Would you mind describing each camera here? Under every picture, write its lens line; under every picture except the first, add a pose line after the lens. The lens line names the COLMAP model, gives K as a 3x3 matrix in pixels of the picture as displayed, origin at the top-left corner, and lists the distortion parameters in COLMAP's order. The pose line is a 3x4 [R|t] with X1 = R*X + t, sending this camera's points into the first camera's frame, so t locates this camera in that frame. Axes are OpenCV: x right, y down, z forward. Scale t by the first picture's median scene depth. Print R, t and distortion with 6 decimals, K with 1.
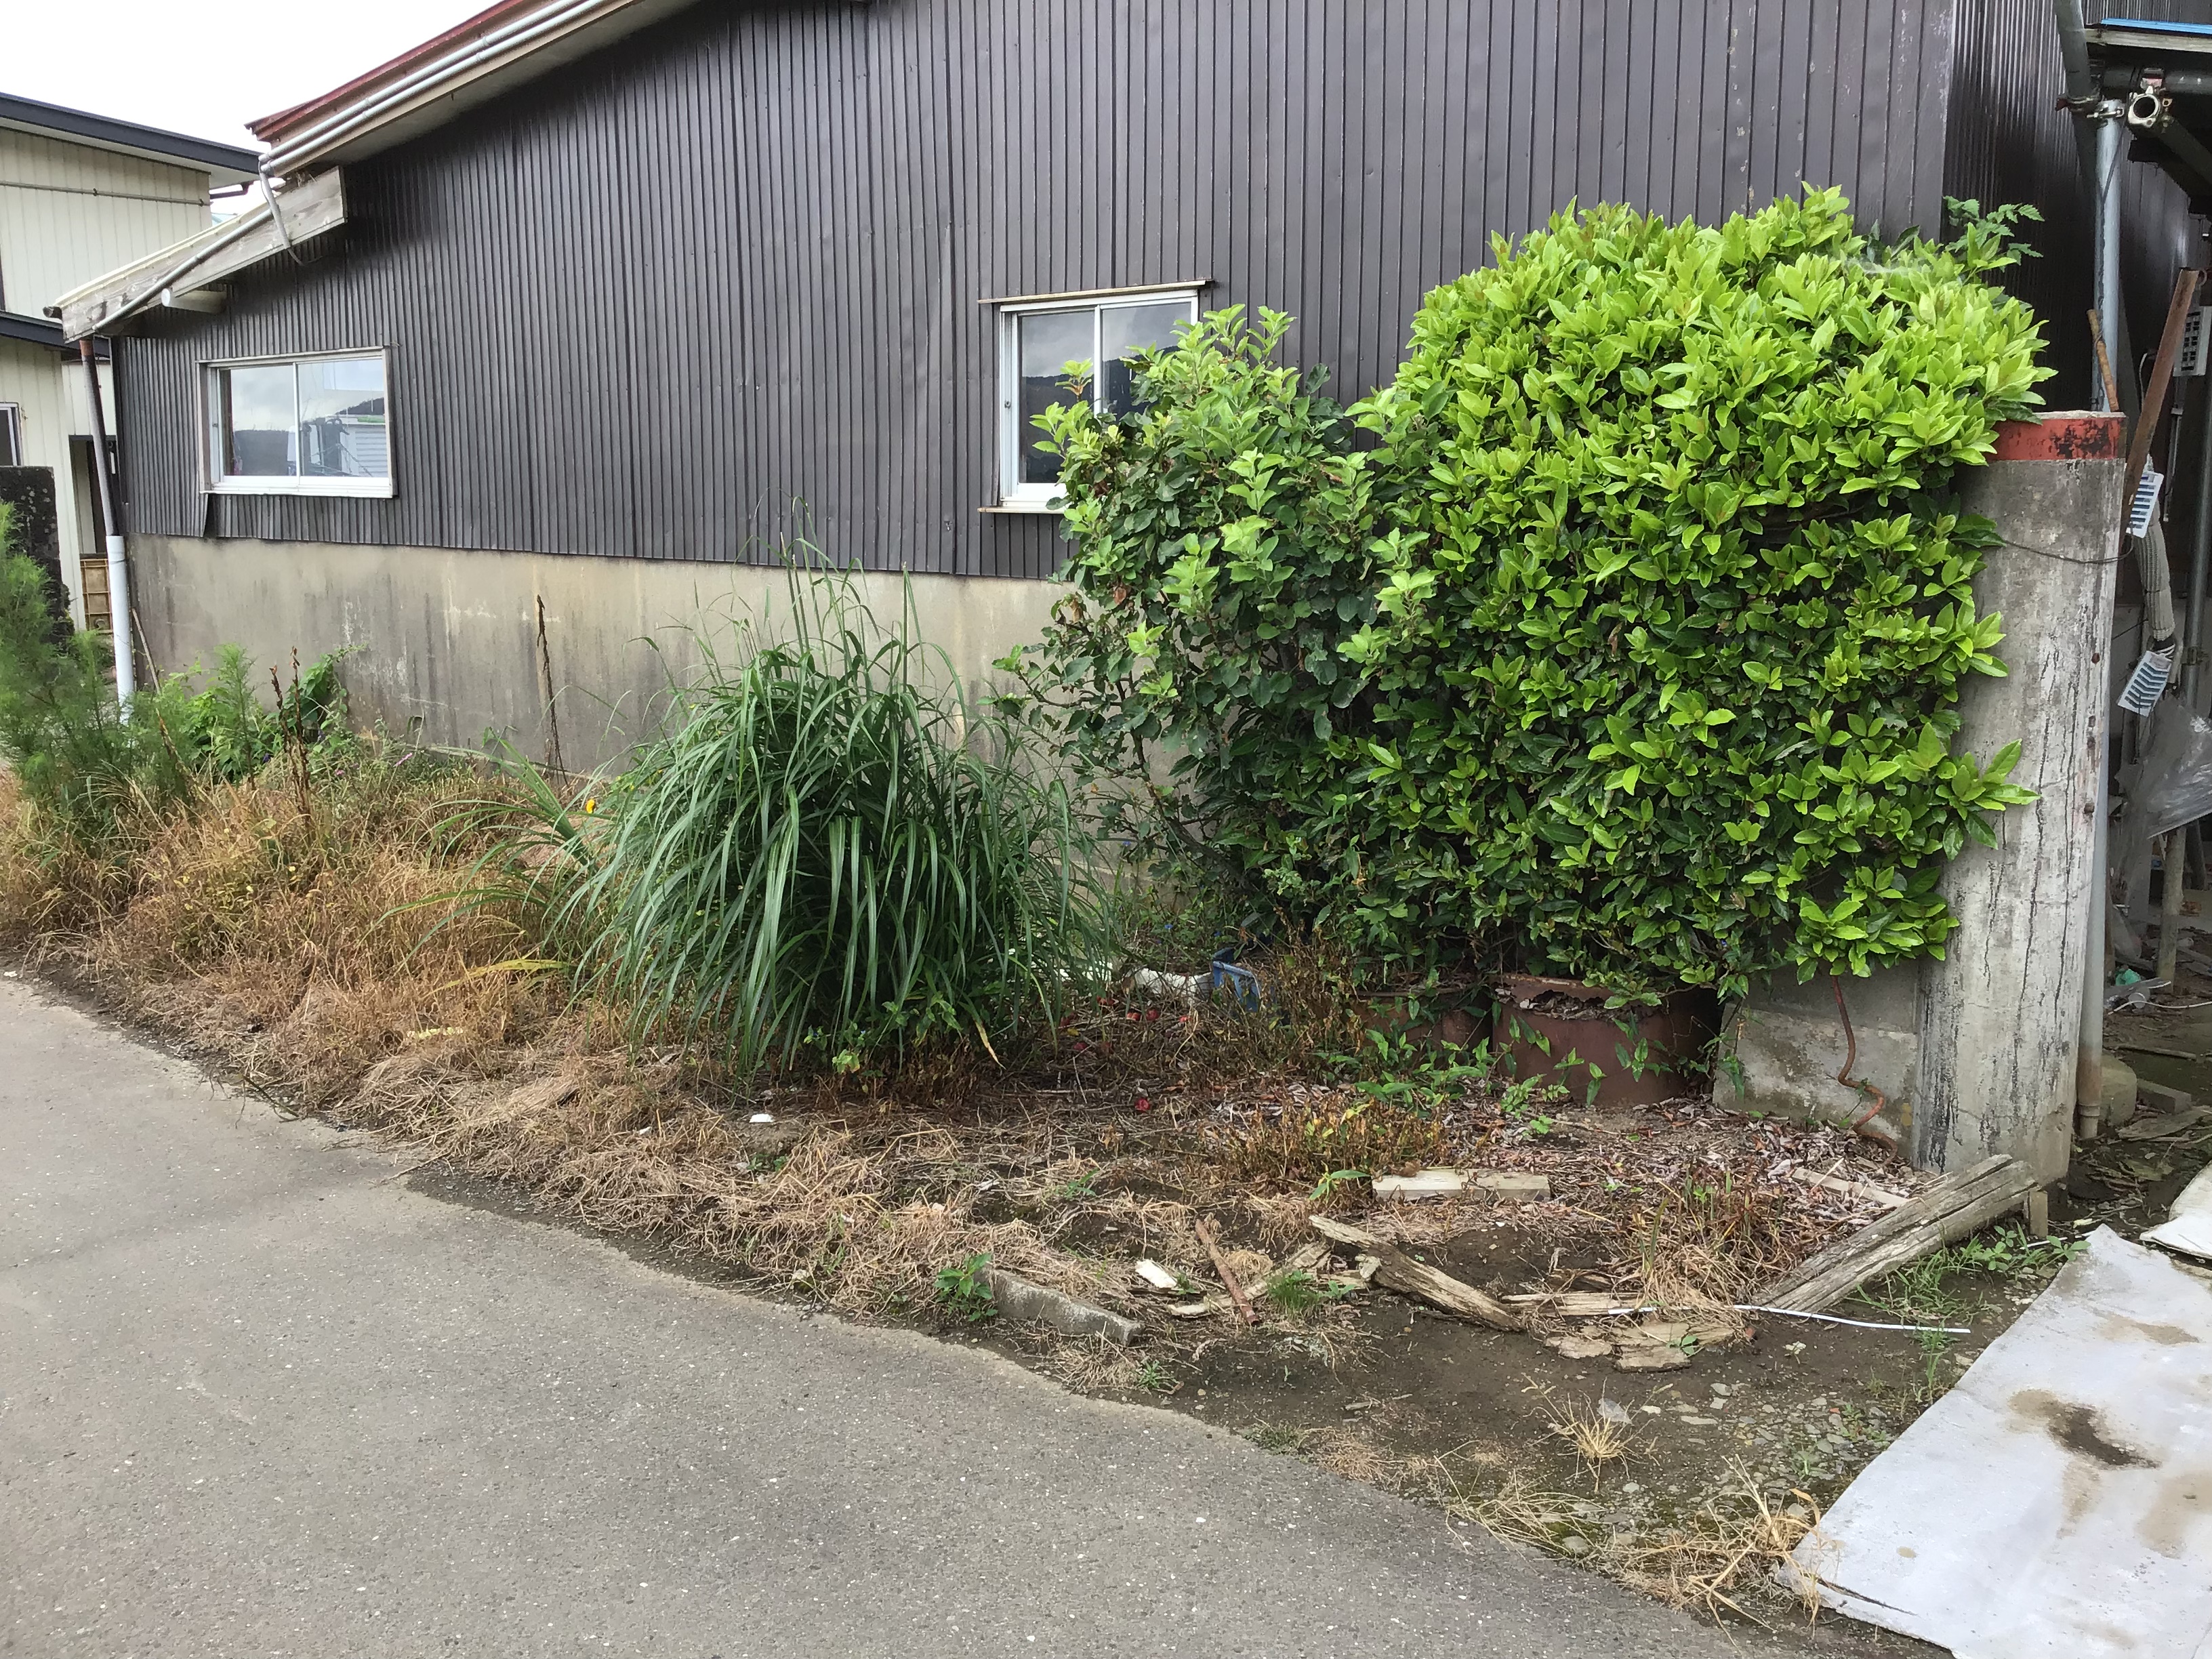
lens RADIAL K [[2030.4, 0, 1094.9], [0, 2030.4, 771.1], [0, 0, 1]] dist [0.117586, -0.247316]
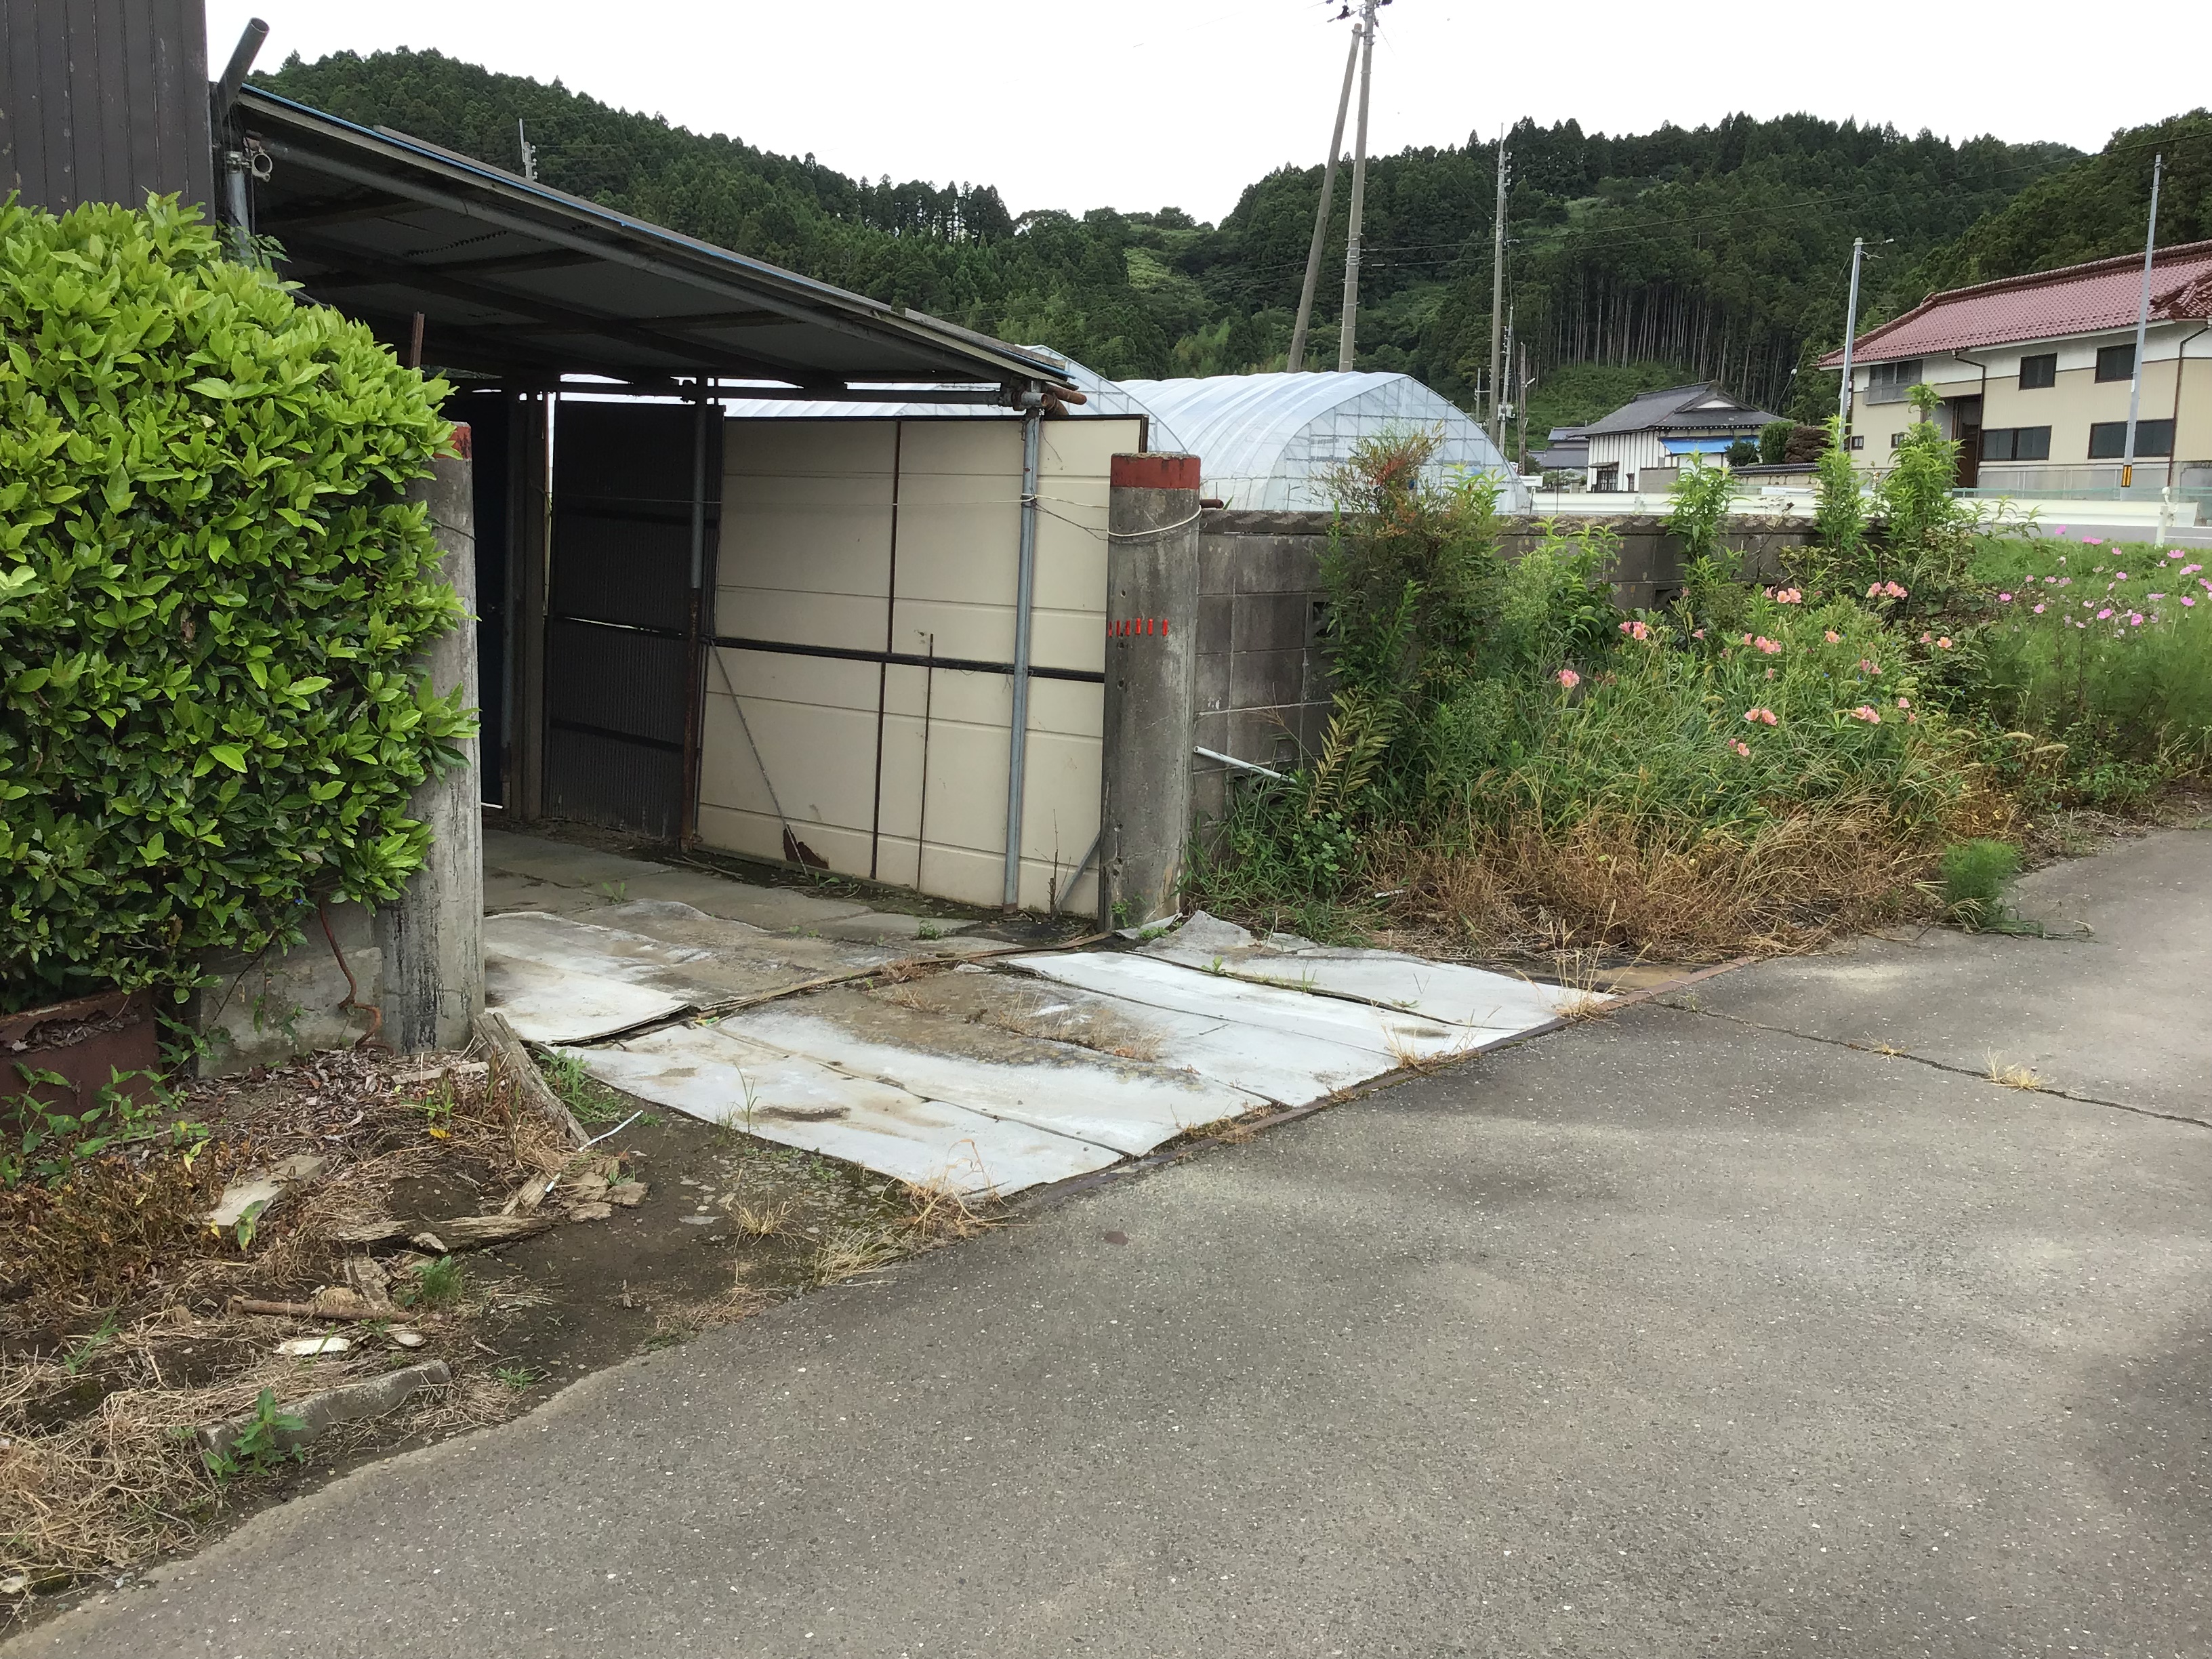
lens RADIAL K [[2030.4, 0, 1094.9], [0, 2030.4, 771.1], [0, 0, 1]] dist [0.117586, -0.247316]
pose [[0.030115, -0.124828, 0.991721, -0.866022], [0.132241, 0.983947, 0.119833, -0.066726], [-0.990760, 0.127537, 0.046139, 0.621196]]
